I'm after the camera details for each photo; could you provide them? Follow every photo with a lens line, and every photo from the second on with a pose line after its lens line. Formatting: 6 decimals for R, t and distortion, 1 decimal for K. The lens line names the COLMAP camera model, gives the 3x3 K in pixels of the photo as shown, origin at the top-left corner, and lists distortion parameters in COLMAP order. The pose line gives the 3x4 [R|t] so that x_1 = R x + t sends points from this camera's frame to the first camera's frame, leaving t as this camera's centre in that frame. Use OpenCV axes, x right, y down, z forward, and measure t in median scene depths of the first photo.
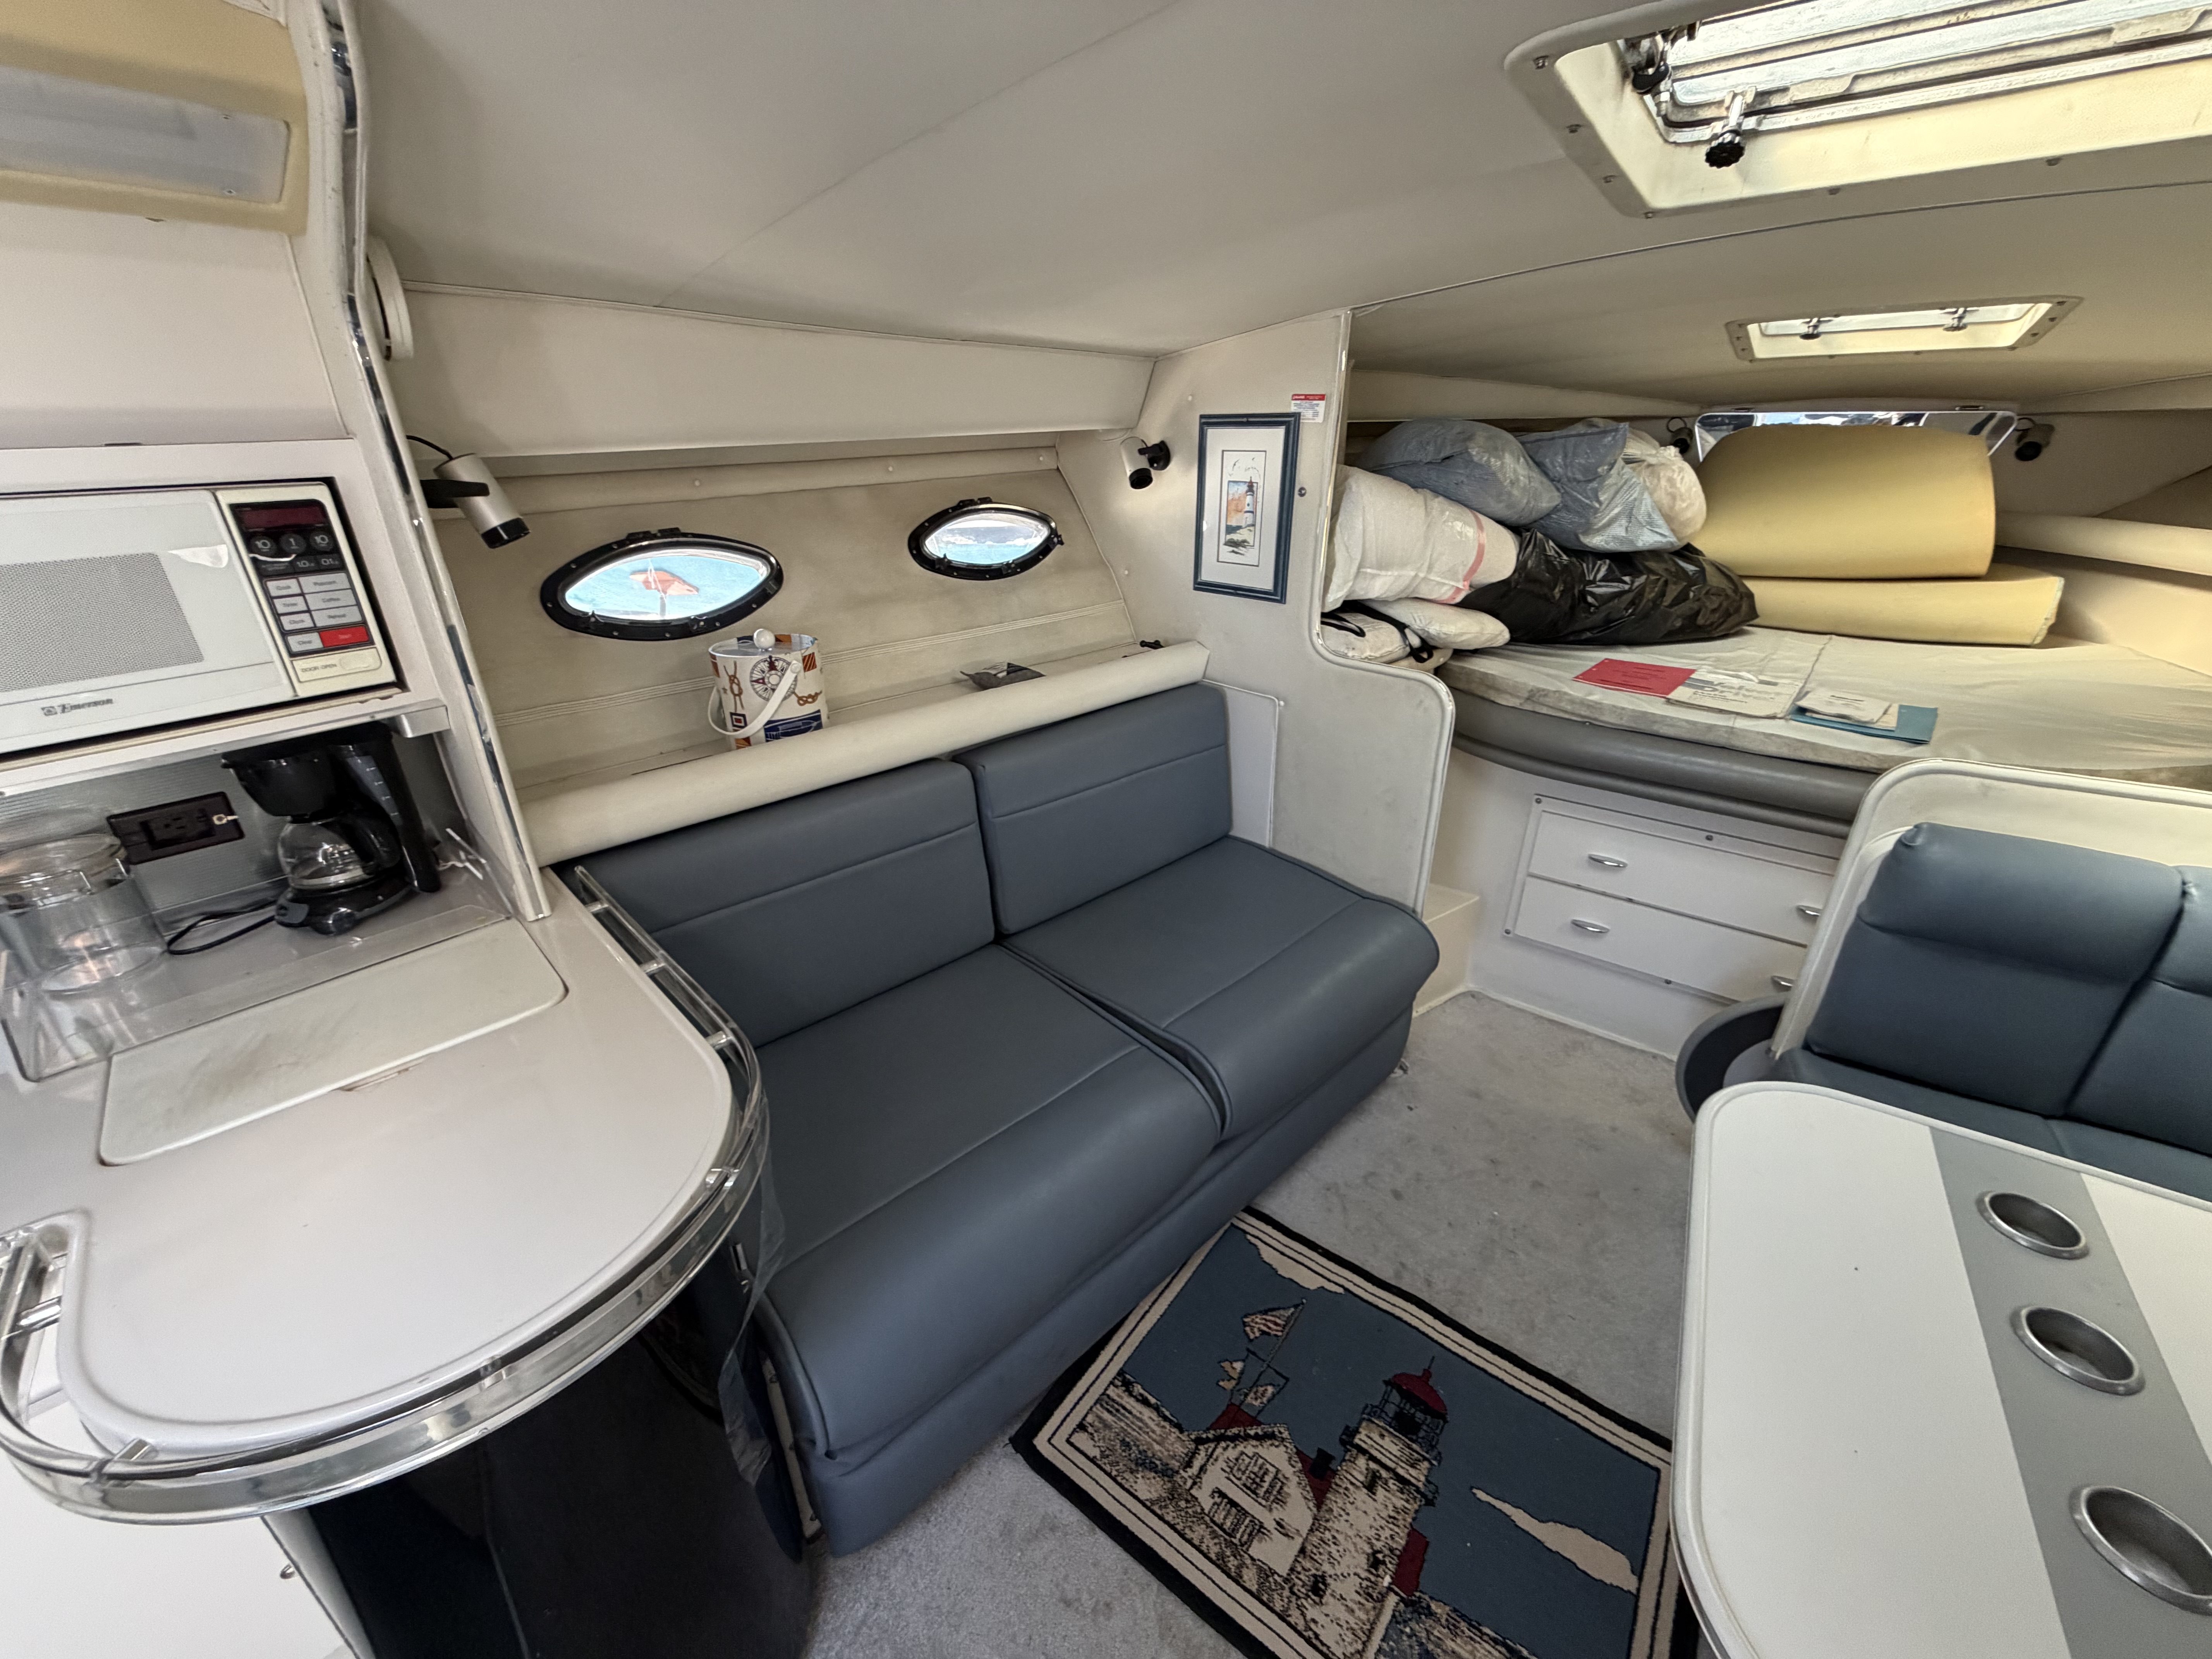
lens RADIAL K [[877.7, 0, 1100.0], [0, 877.7, 828.0], [0, 0, 1]] dist [-0.000359, -0.000171]
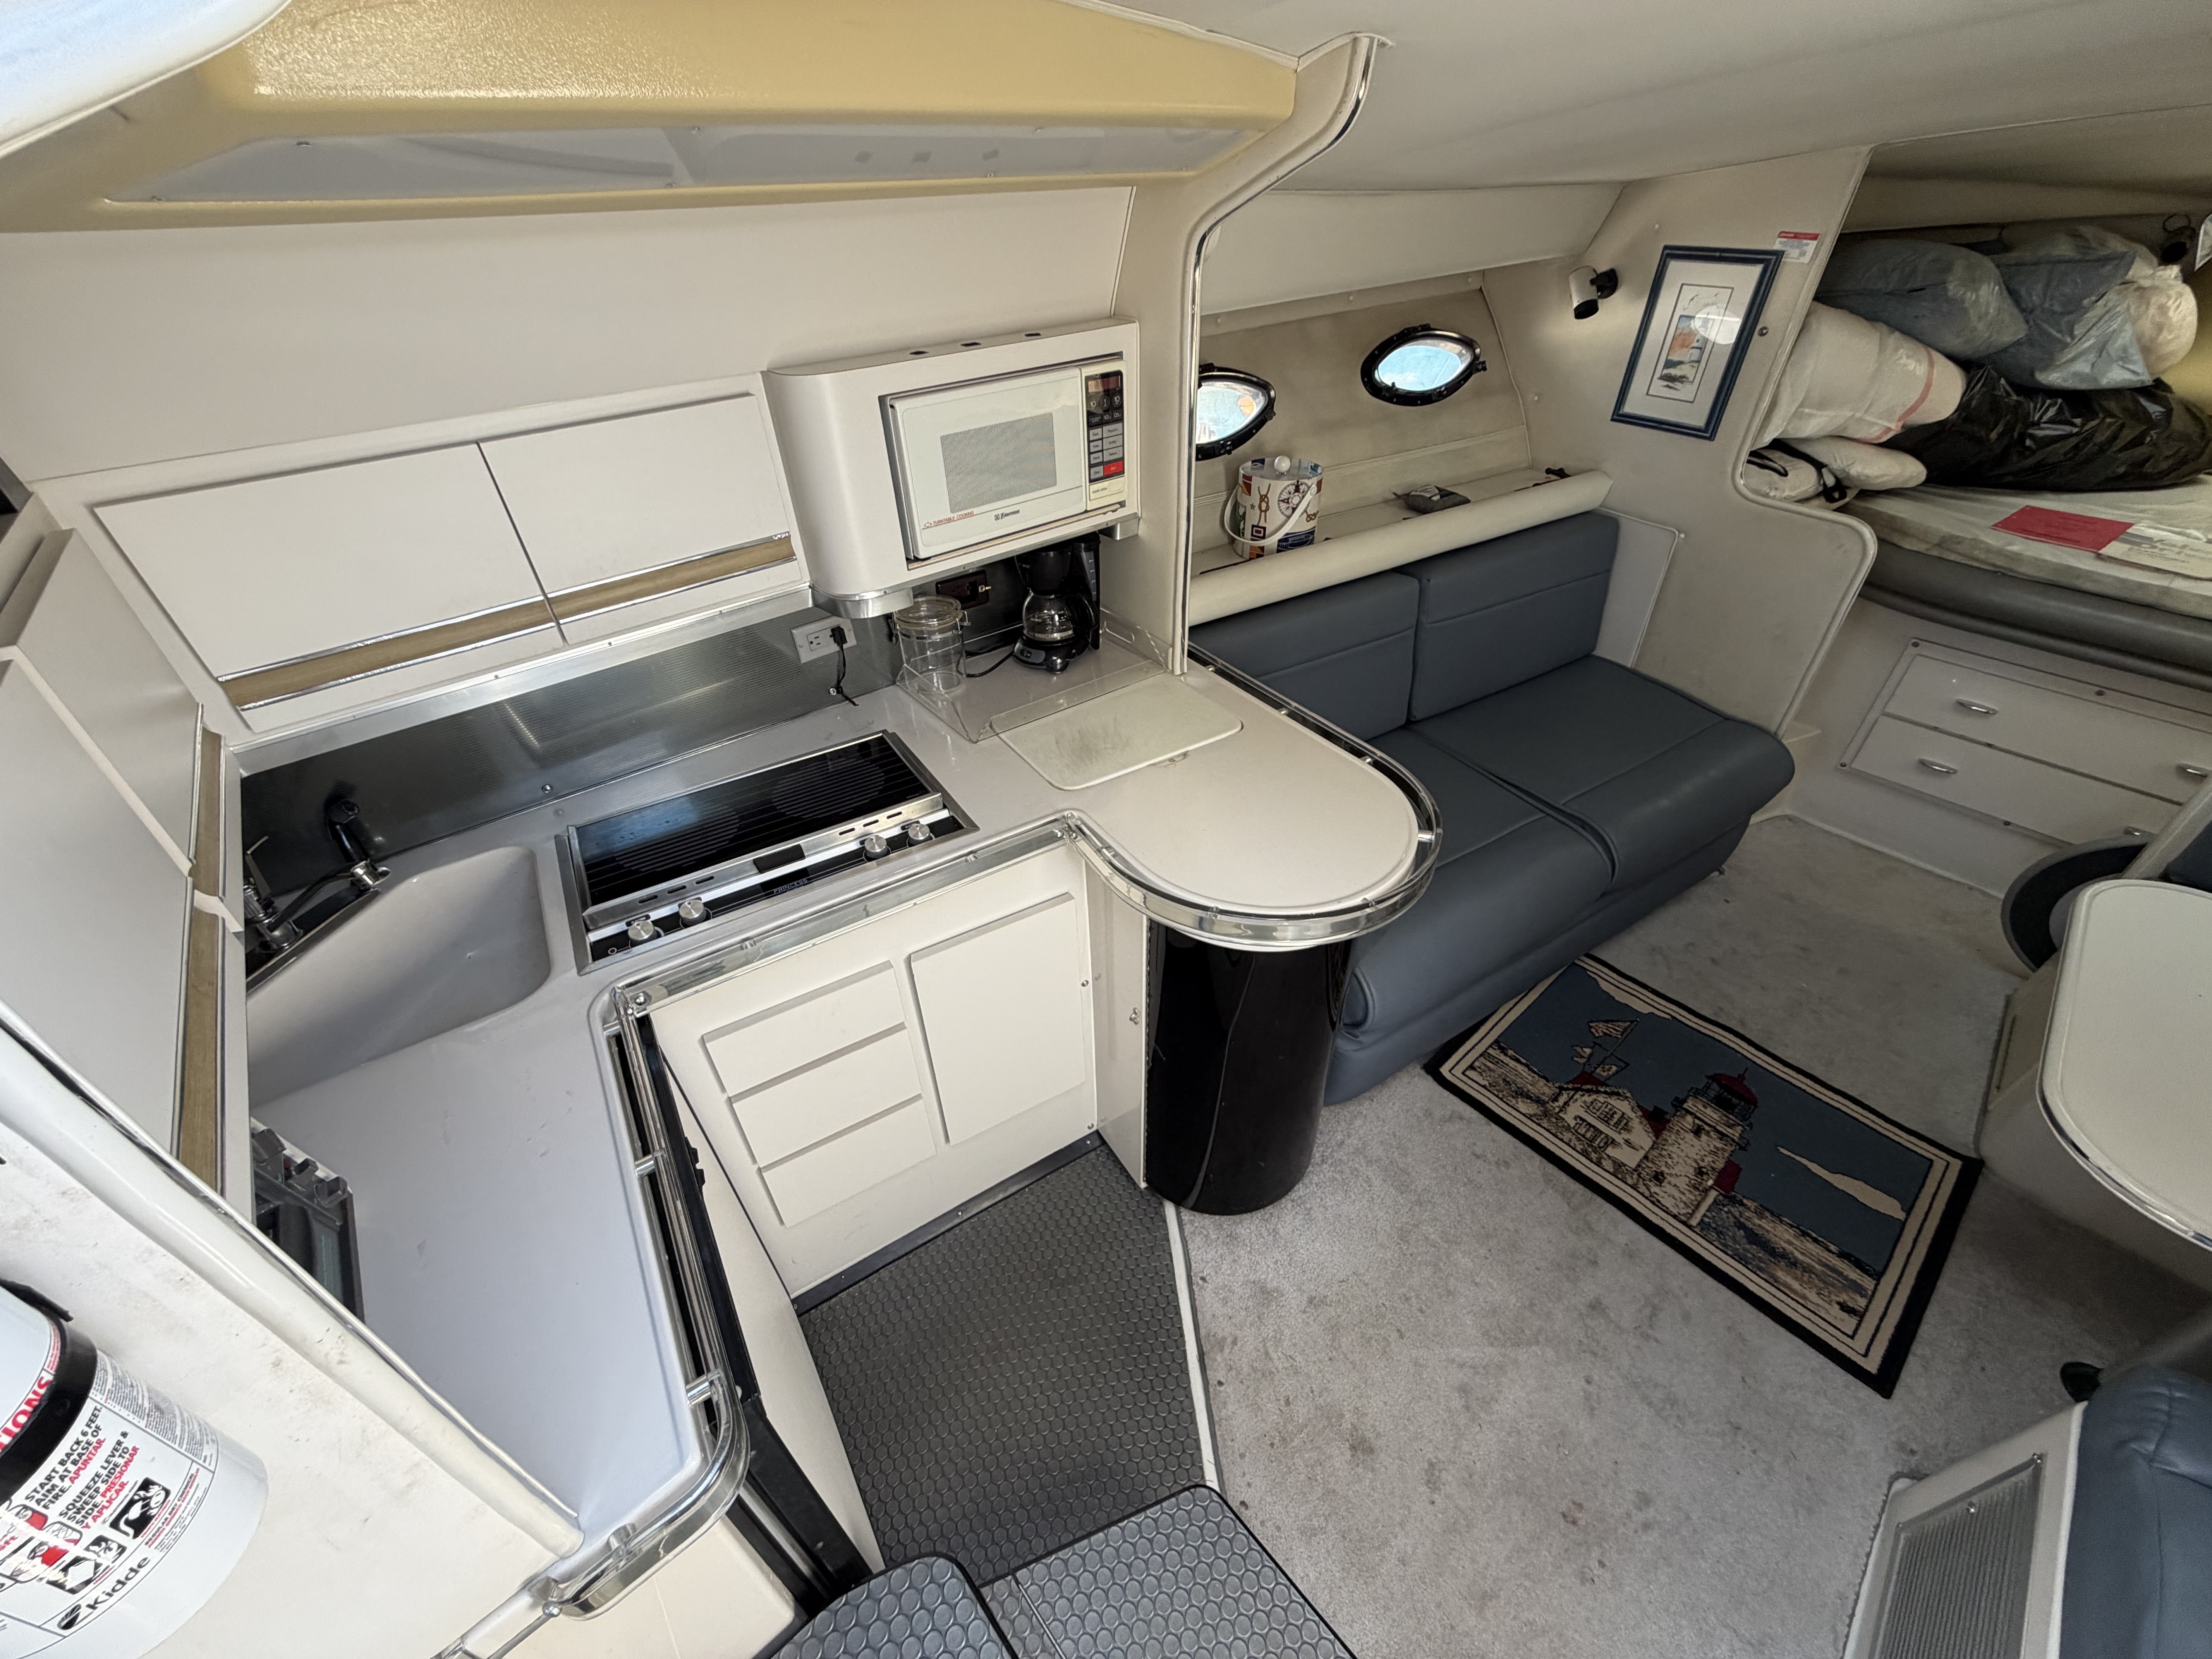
lens RADIAL K [[877.5, 0, 1101.5], [0, 877.5, 825.9], [0, 0, 1]] dist [-0.000108, -0.000110]
pose [[0.978783, 0.113298, -0.170727, -0.368665], [-0.073596, 0.972010, 0.223116, 0.025706], [0.191227, -0.205818, 0.959725, -0.358852]]
